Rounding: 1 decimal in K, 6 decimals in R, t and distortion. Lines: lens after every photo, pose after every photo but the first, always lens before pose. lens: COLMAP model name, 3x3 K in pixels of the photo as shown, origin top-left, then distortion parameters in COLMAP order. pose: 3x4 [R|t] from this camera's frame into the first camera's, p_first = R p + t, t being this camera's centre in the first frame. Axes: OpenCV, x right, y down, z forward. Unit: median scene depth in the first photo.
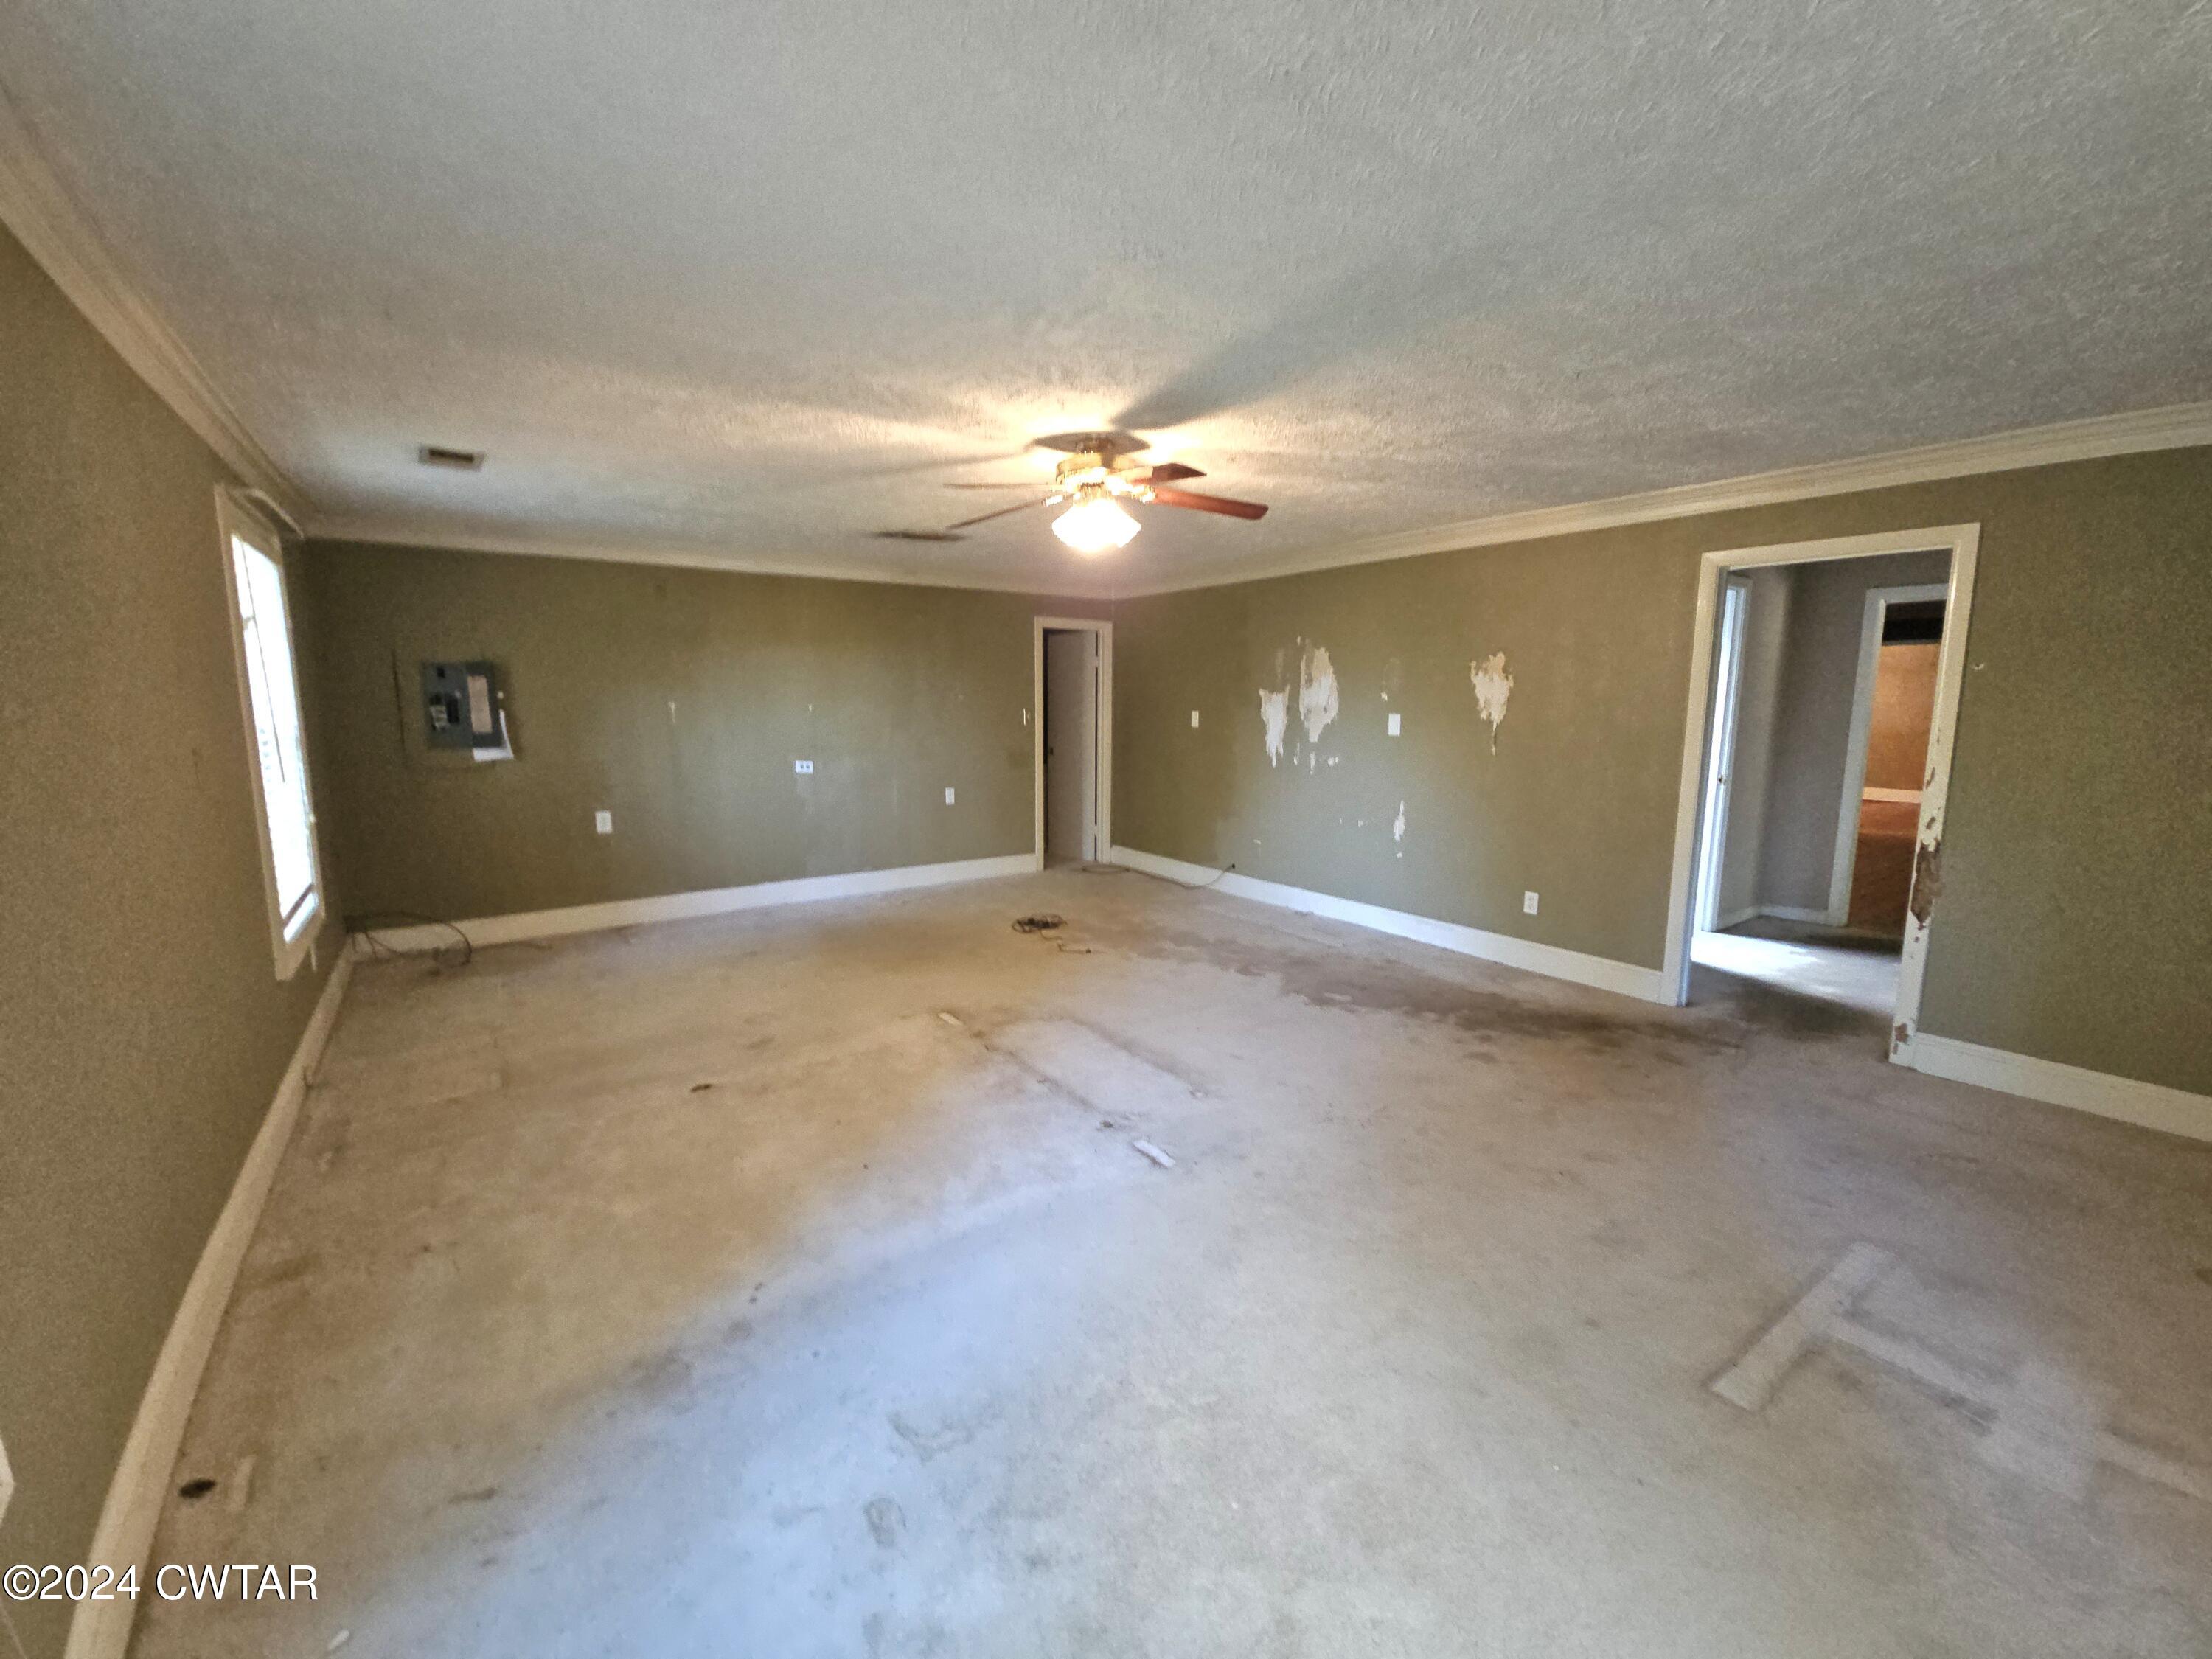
lens RADIAL K [[897.5, 0, 1102.2], [0, 897.5, 826.4], [0, 0, 1]] dist [0.000411, -0.000343]
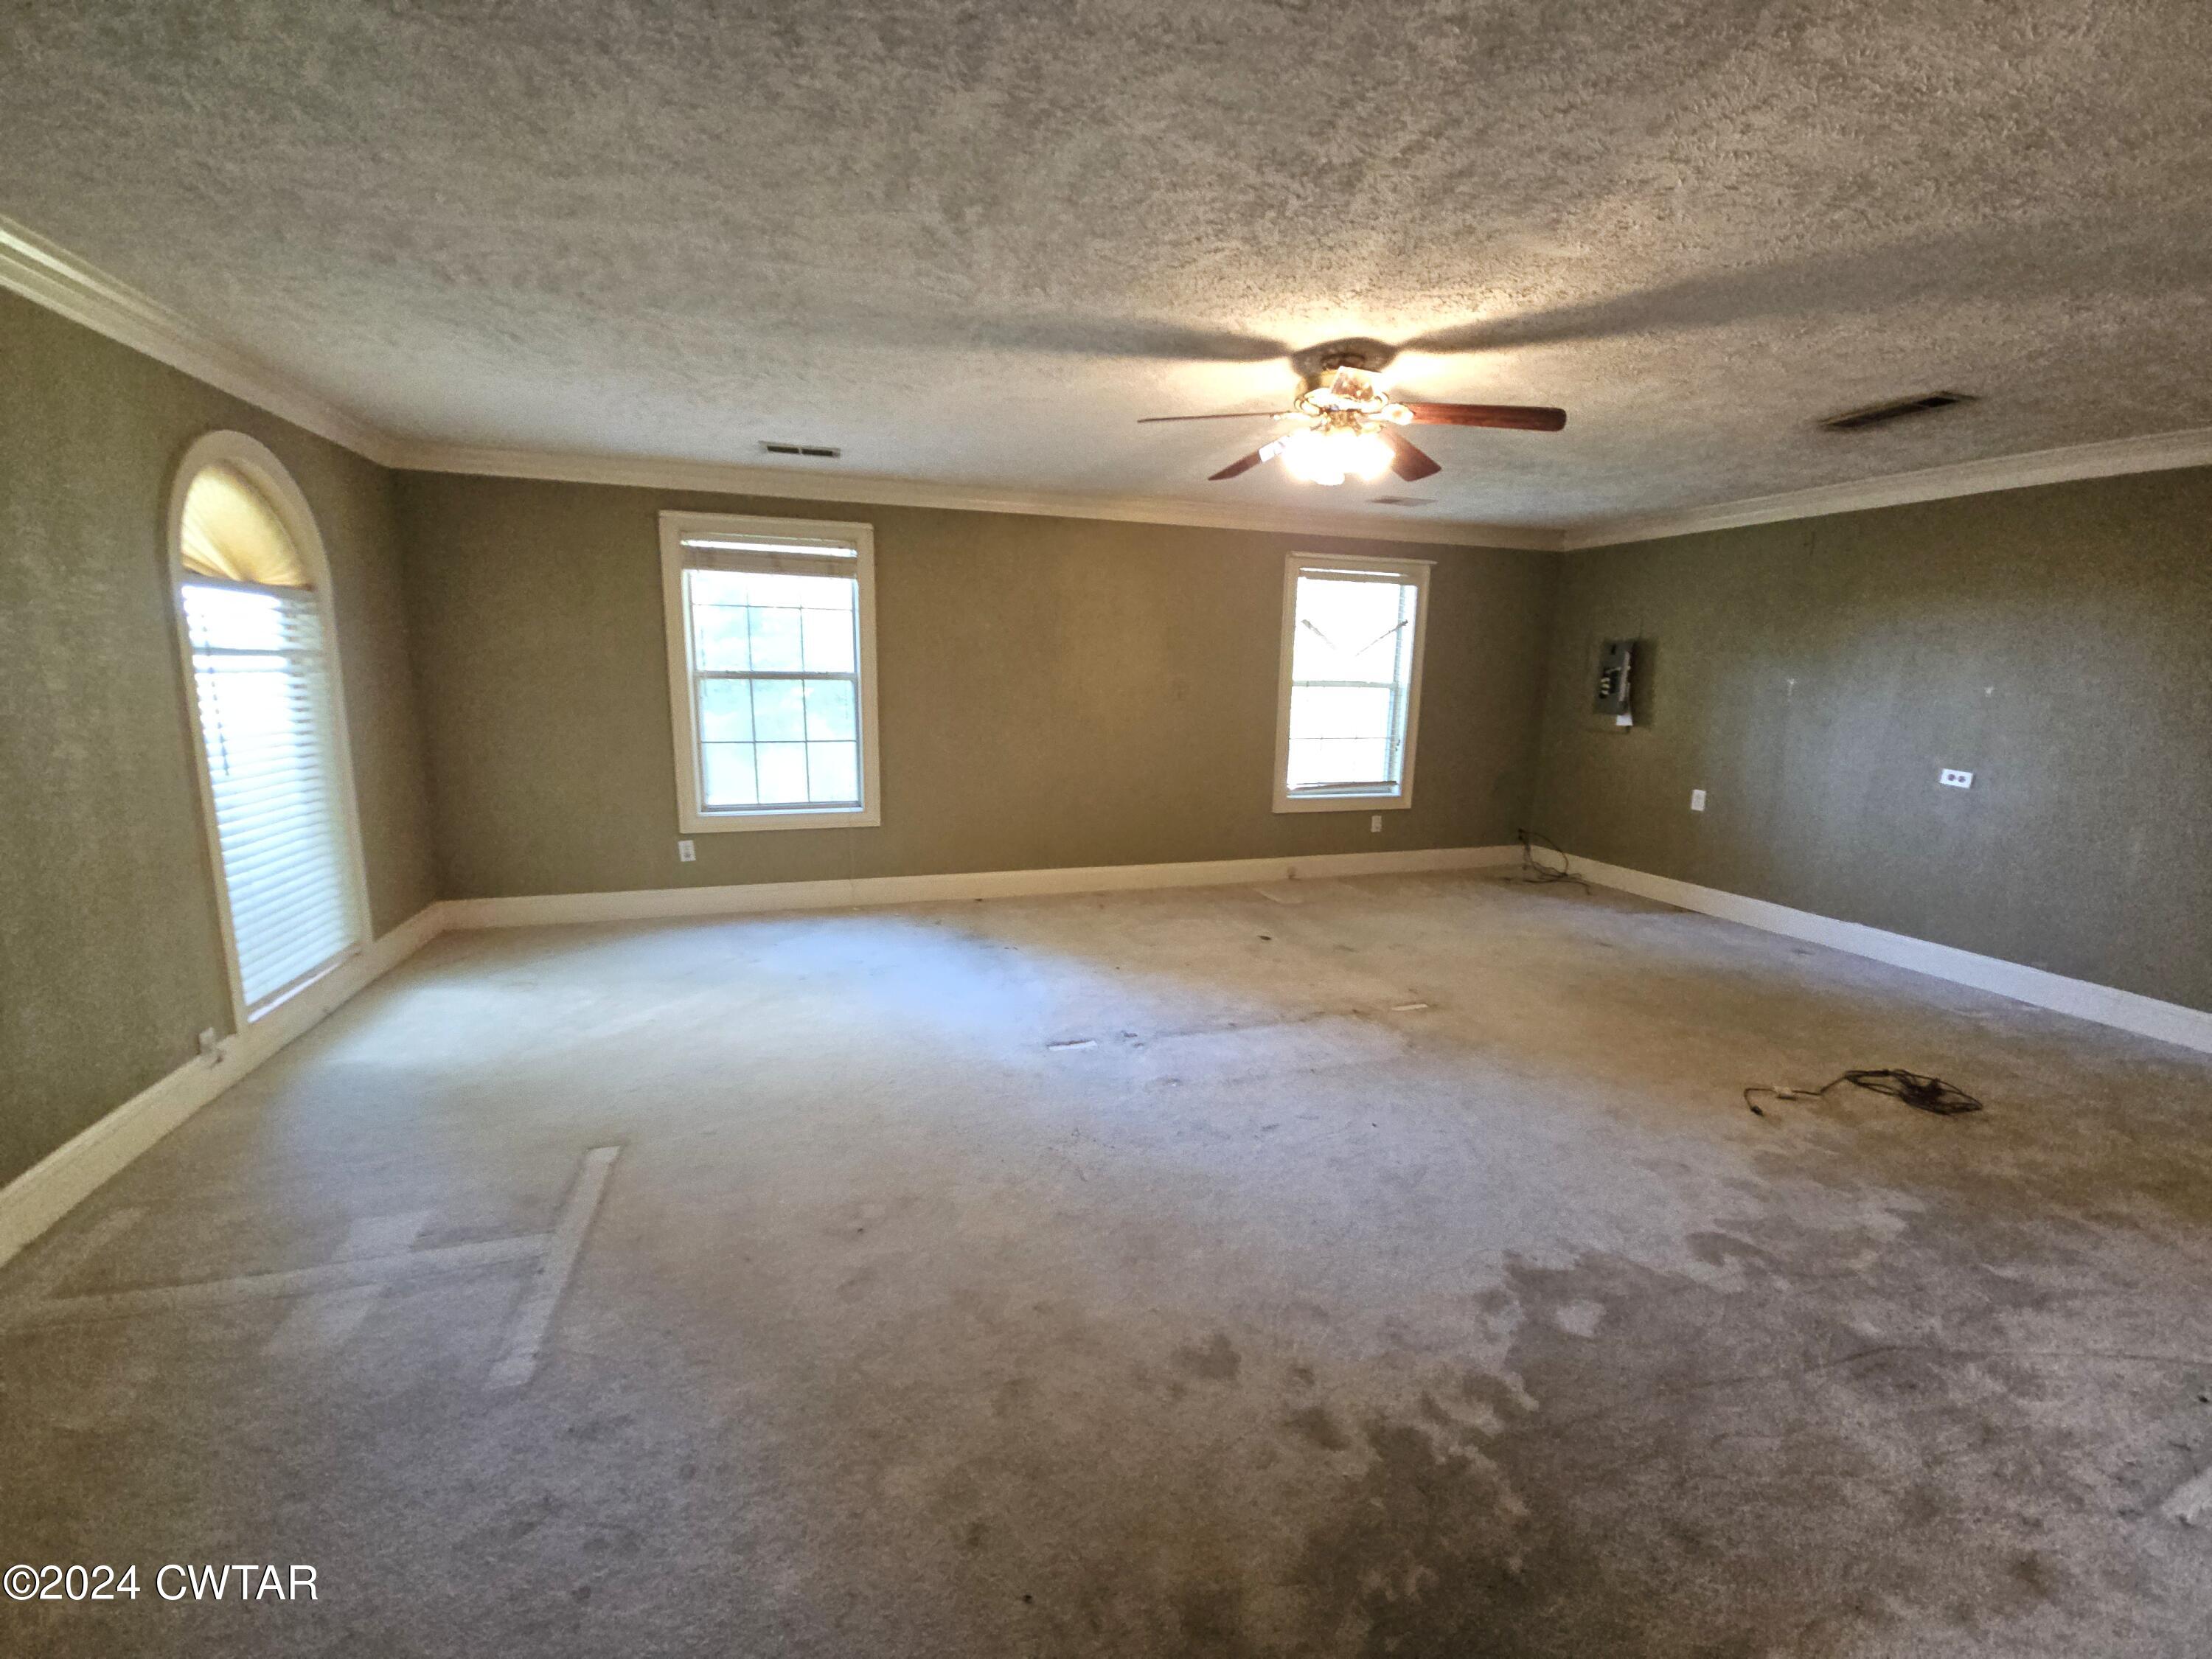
lens RADIAL K [[897.5, 0, 1102.2], [0, 897.5, 826.4], [0, 0, 1]] dist [0.000411, -0.000343]
pose [[-0.290012, 0.161547, -0.943290, 0.763528], [-0.157927, 0.964059, 0.213658, -0.114195], [0.943903, 0.210934, -0.254076, 0.883958]]
